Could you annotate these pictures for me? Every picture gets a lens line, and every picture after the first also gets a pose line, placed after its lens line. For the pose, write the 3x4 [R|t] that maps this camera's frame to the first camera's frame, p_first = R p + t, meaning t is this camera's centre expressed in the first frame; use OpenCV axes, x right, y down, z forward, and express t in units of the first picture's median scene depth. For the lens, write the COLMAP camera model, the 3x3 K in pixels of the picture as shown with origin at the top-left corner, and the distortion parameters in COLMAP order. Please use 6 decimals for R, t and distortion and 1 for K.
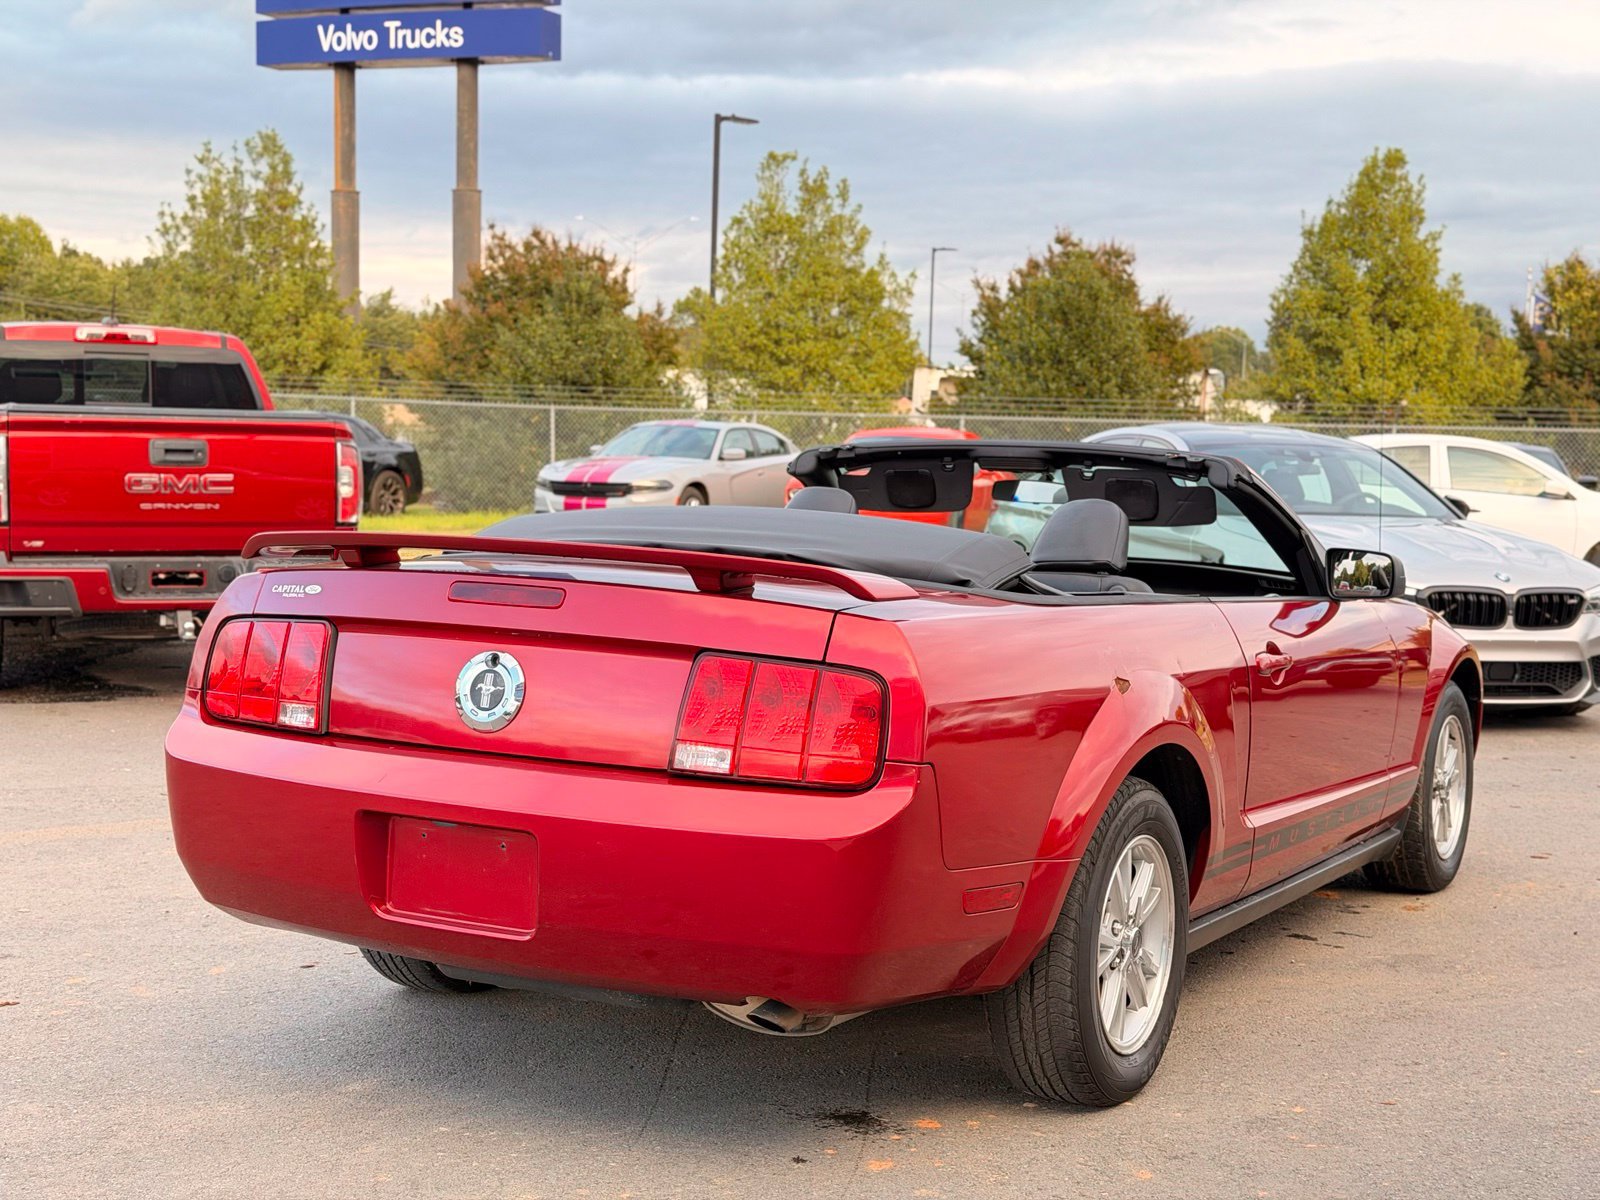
lens RADIAL K [[2222.1, 0, 775.9], [0, 2222.1, 618.1], [0, 0, 1]] dist [0.123405, 0.000000]
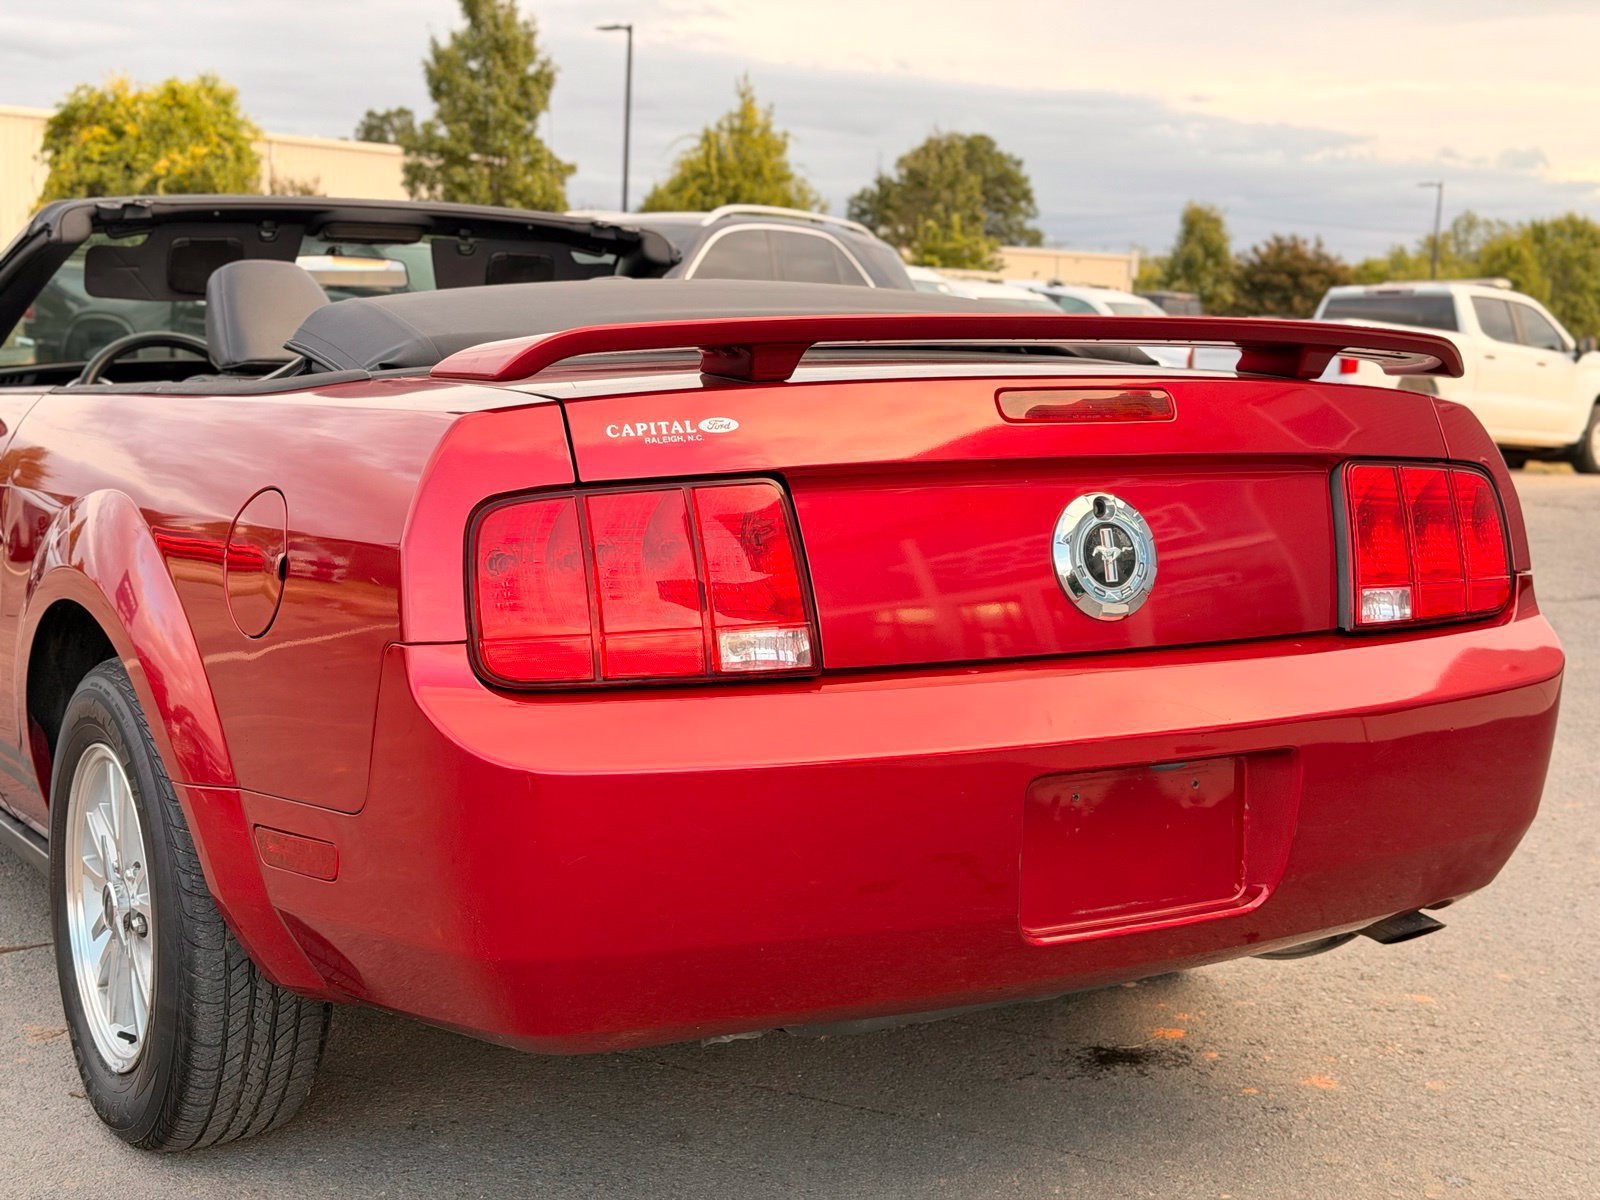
lens RADIAL K [[2222.1, 0, 796.1], [0, 2222.1, 587.7], [0, 0, 1]] dist [0.123405, 0.000000]
pose [[0.486336, -0.123725, 0.864968, -0.088388], [0.065341, 0.992302, 0.105200, -0.003812], [-0.871325, 0.005356, 0.490677, 0.092816]]
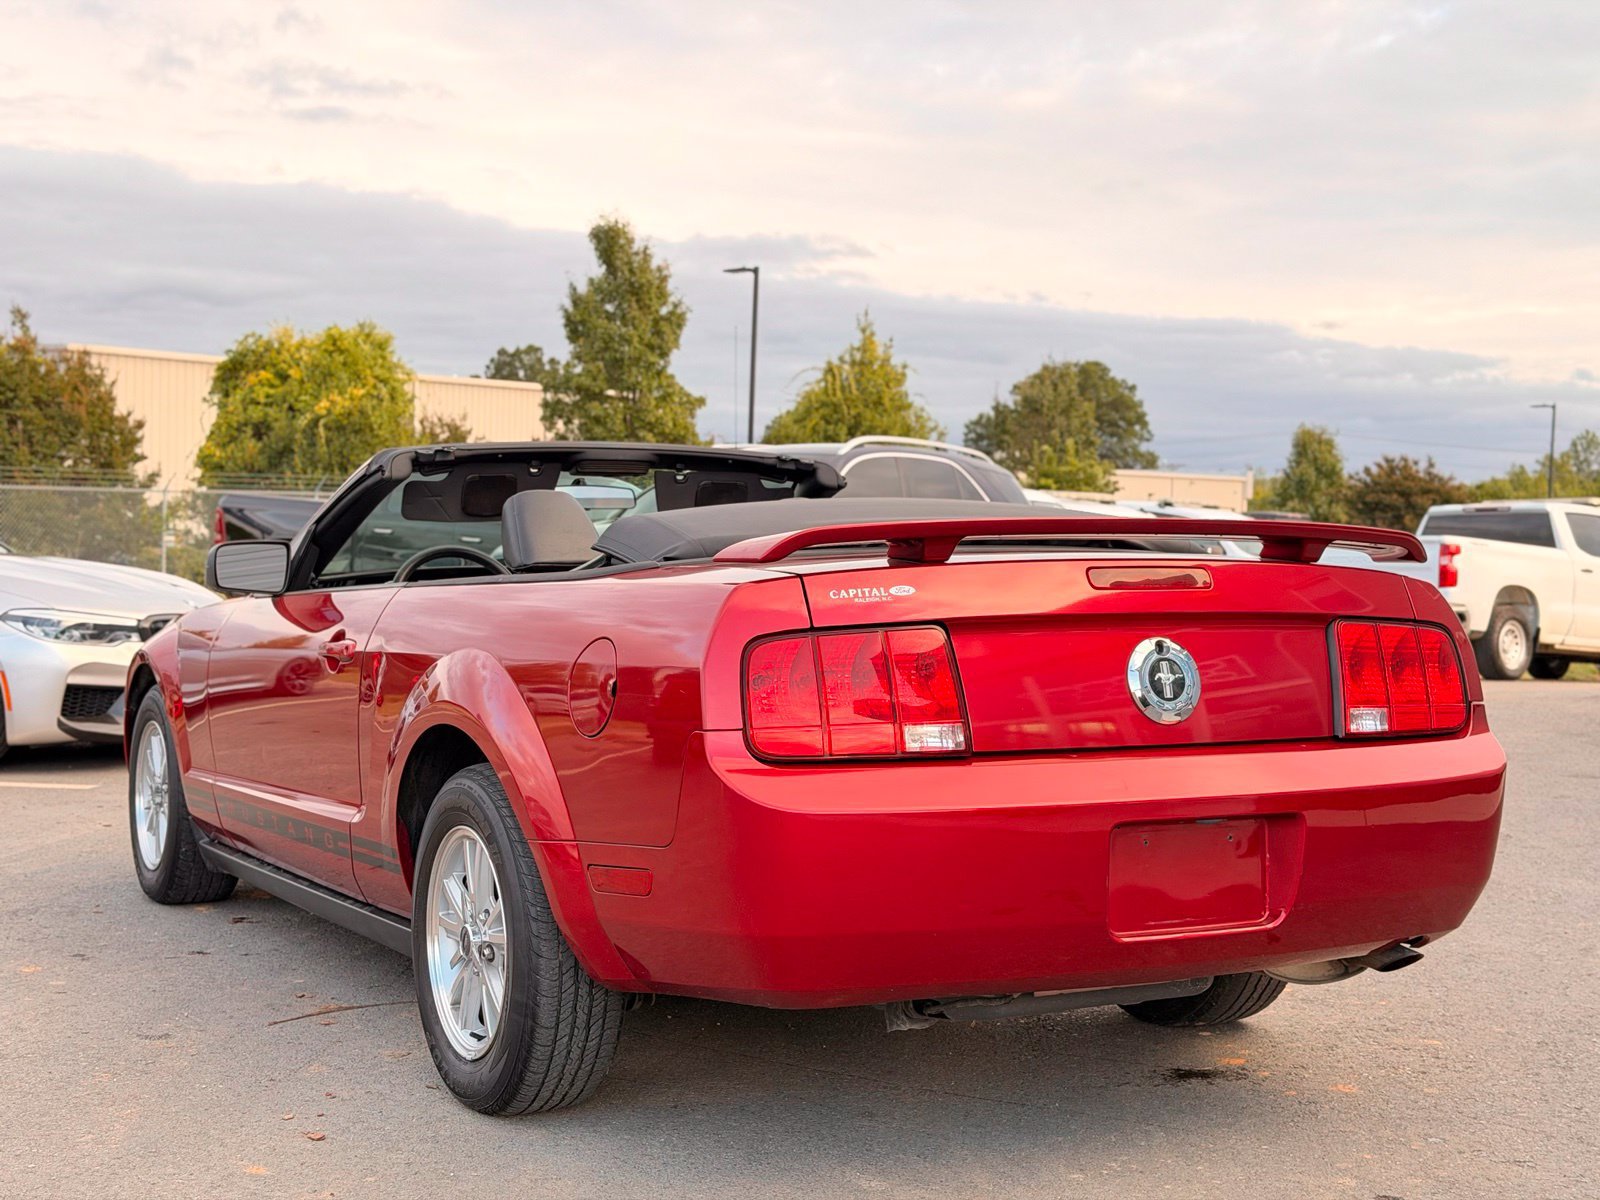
lens RADIAL K [[2222.1, 0, 776.0], [0, 2222.1, 602.5], [0, 0, 1]] dist [0.123405, 0.000000]
pose [[0.538682, -0.046388, 0.841231, -0.122428], [0.073336, 0.997275, 0.008032, -0.002385], [-0.839312, 0.057366, 0.540616, 0.076218]]
